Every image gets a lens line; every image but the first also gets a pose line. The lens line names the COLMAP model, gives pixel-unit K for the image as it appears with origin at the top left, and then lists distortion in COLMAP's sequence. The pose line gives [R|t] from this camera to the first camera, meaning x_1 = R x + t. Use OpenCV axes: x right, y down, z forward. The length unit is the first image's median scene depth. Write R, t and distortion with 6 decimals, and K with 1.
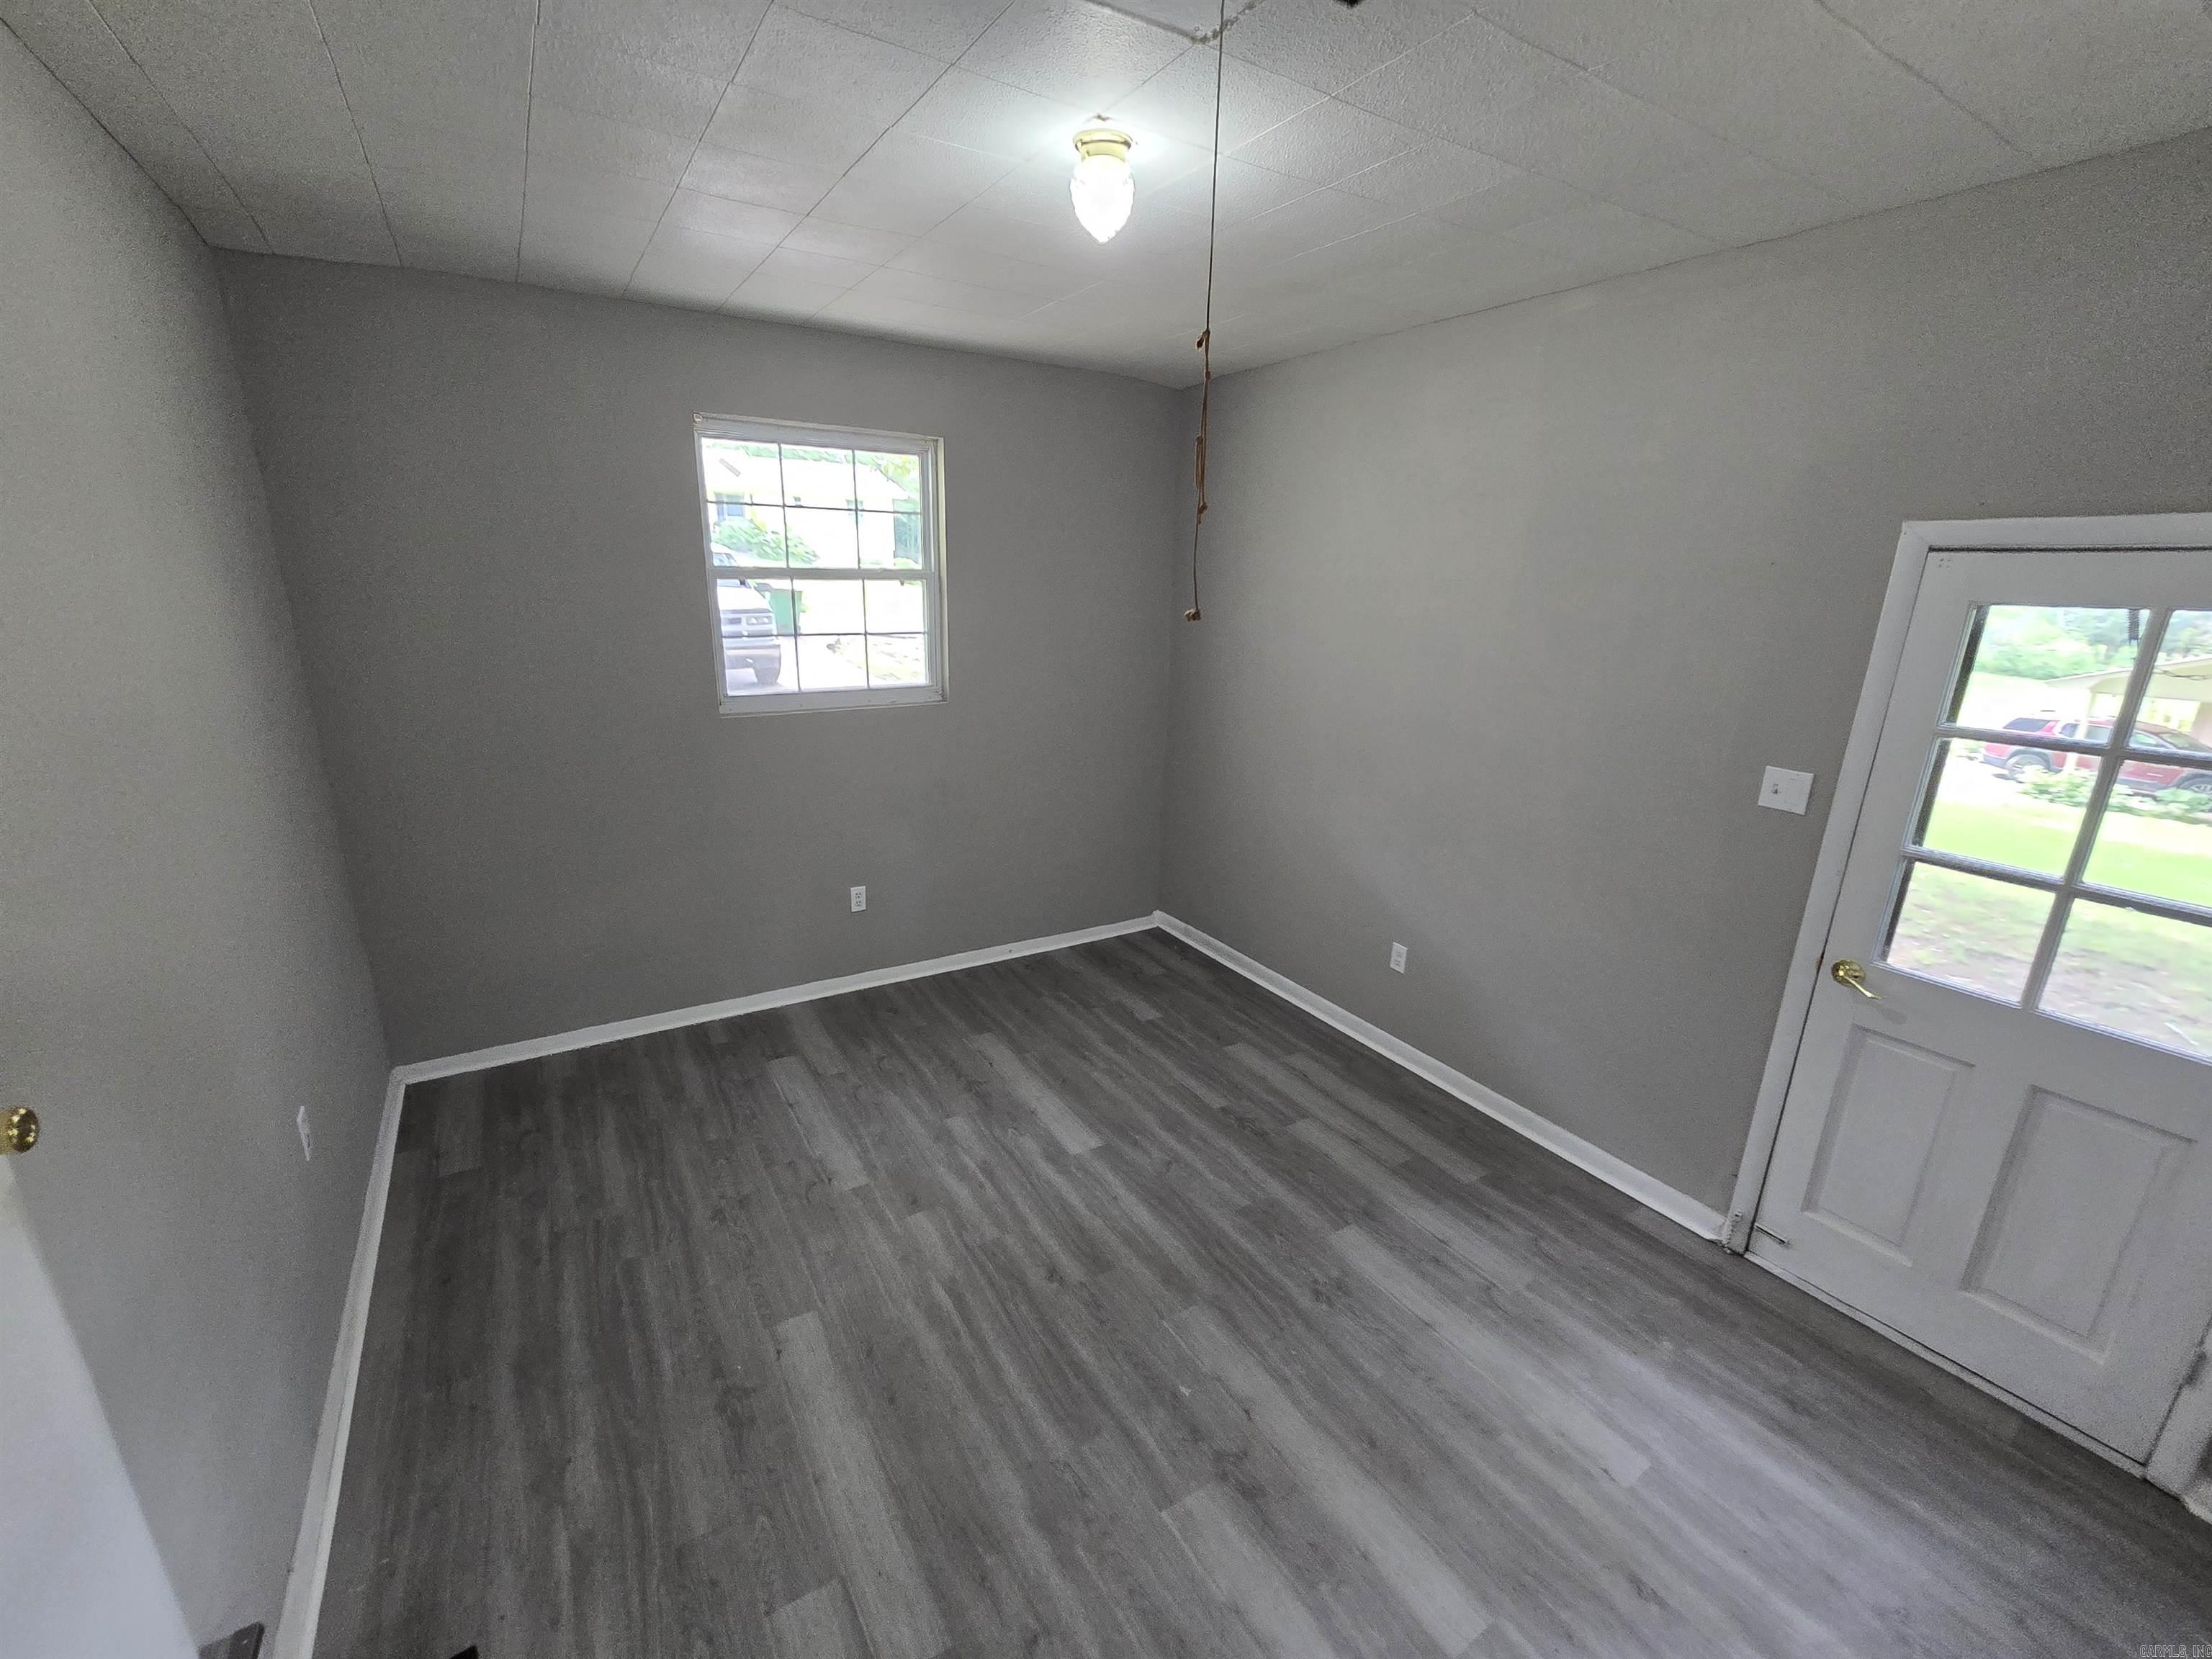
lens RADIAL K [[902.6, 0, 1098.1], [0, 902.6, 825.4], [0, 0, 1]] dist [0.001753, 0.000509]
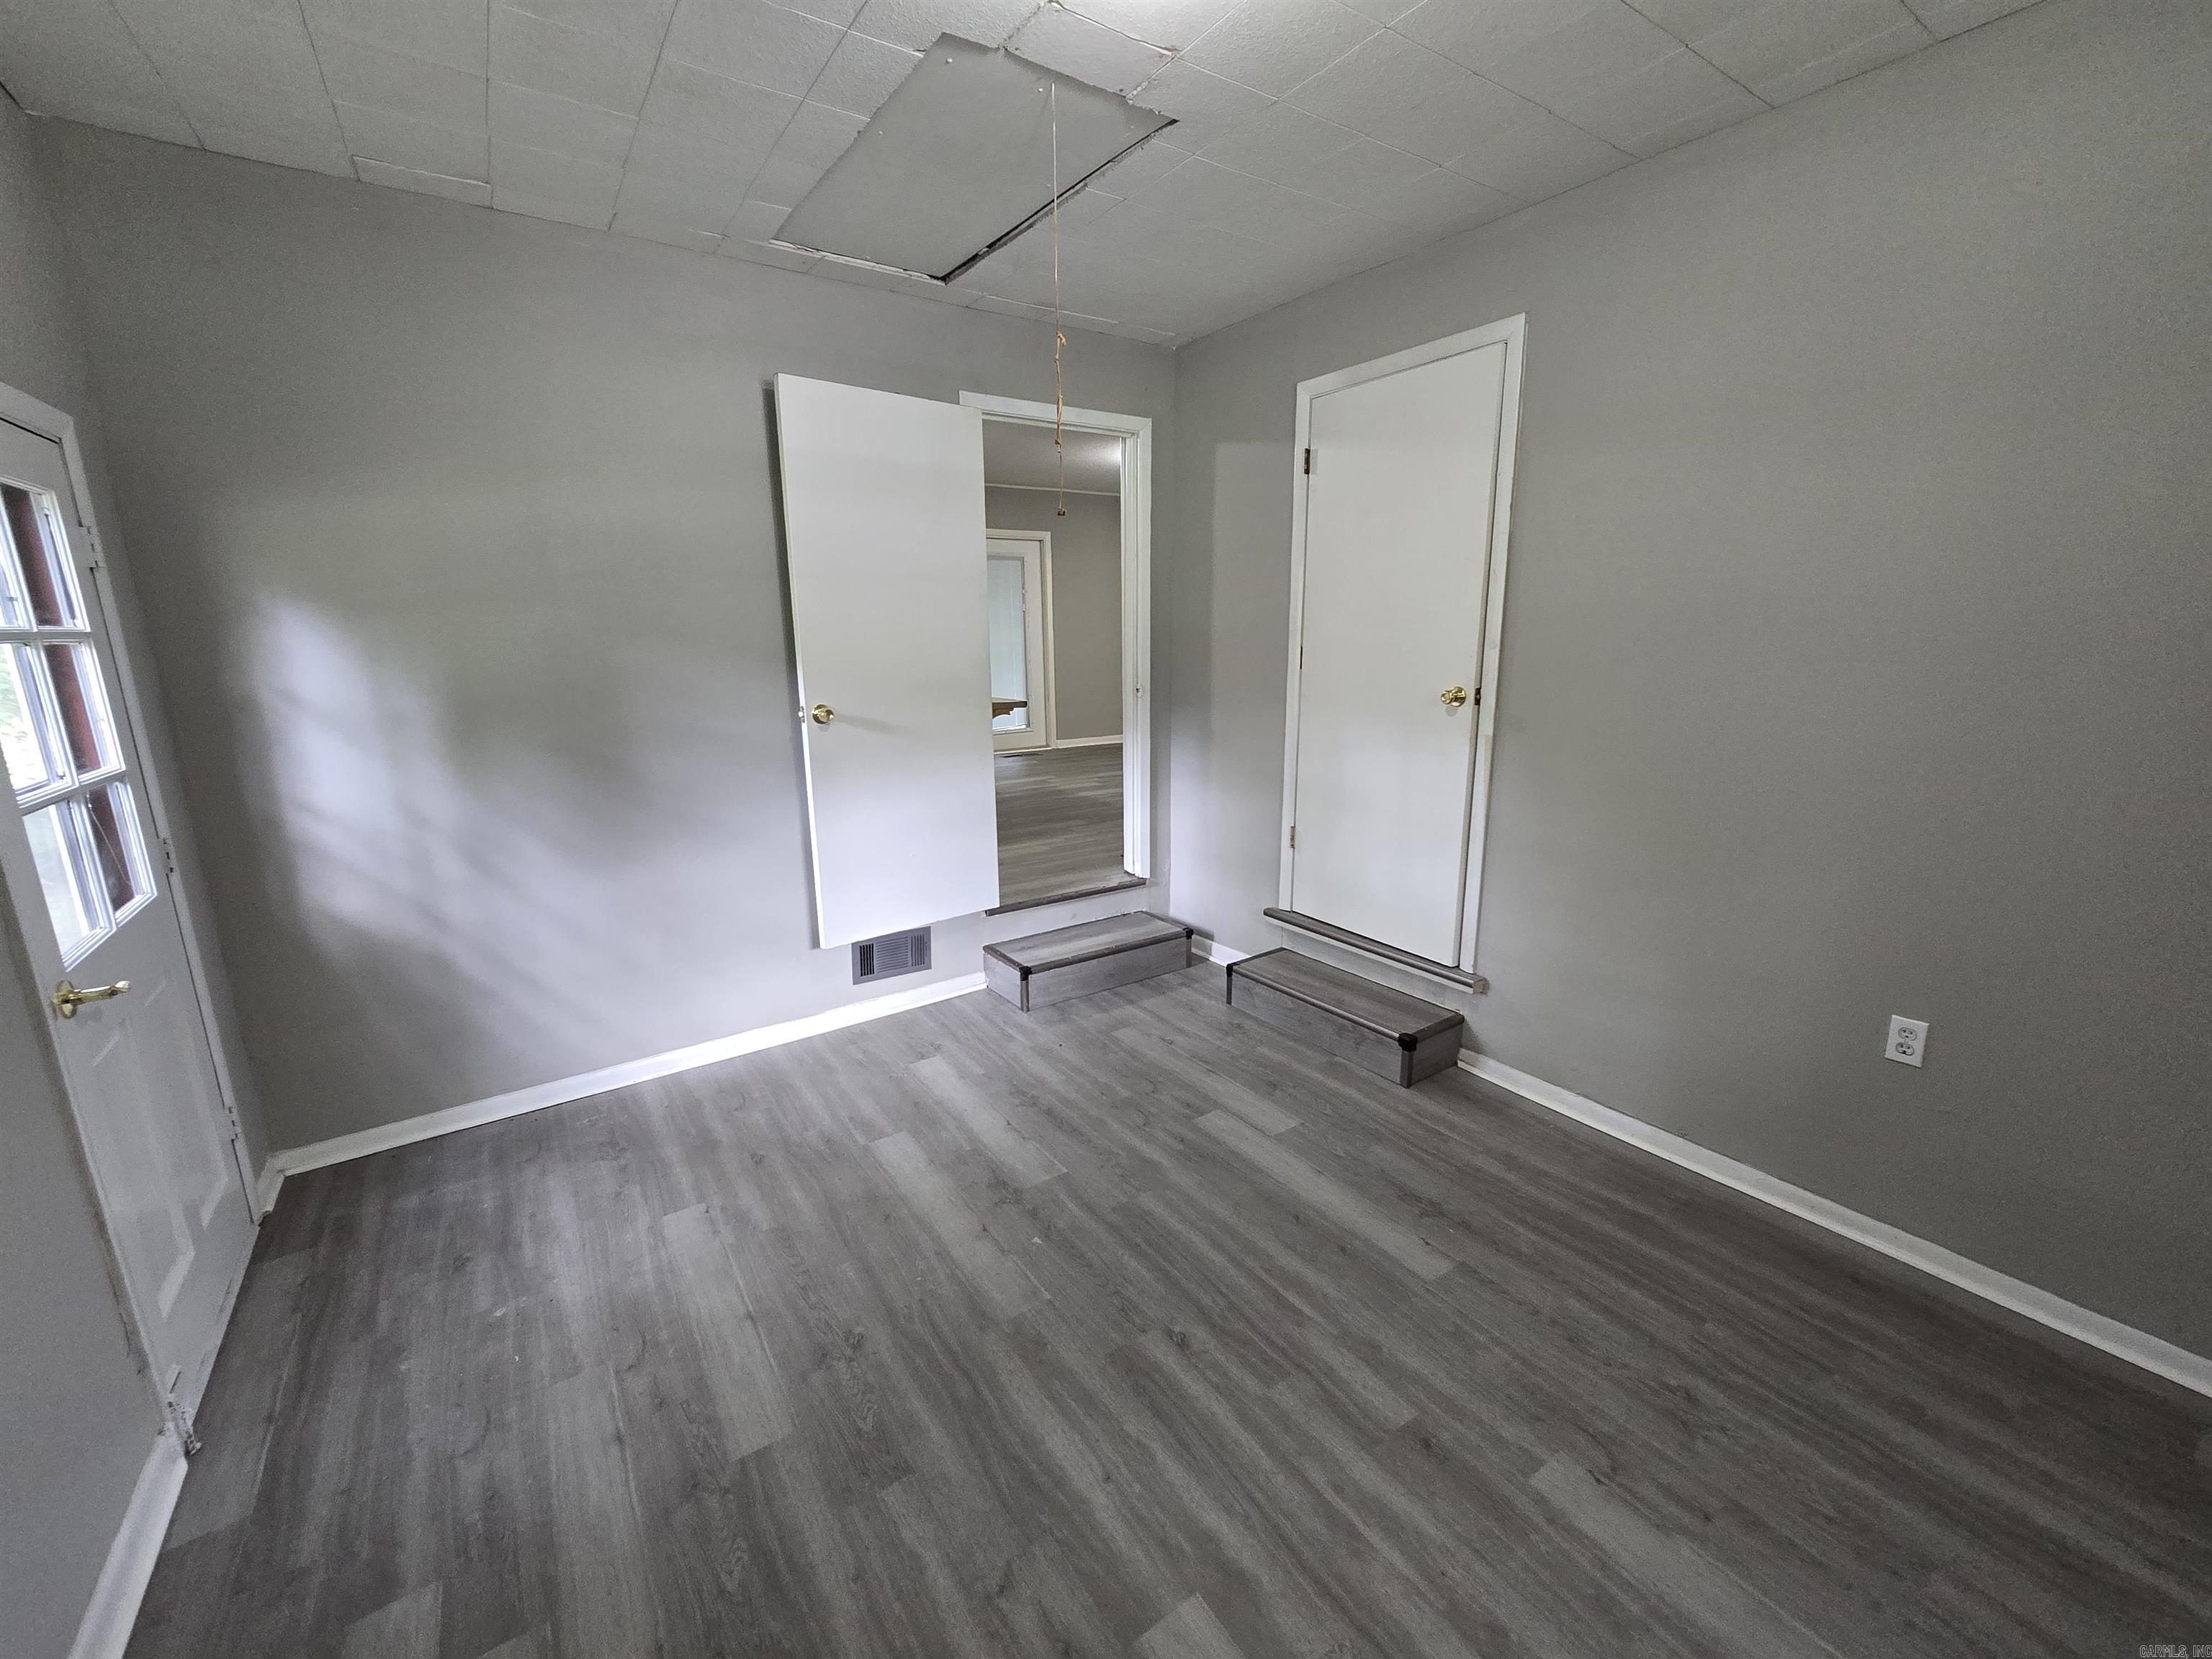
lens RADIAL K [[902.6, 0, 1089.3], [0, 902.6, 832.1], [0, 0, 1]] dist [0.001753, 0.000509]
pose [[-0.999682, -0.005702, -0.024562, 0.053141], [-0.016913, 0.874089, 0.485472, -0.279381], [0.018702, 0.485733, -0.873907, 1.439600]]
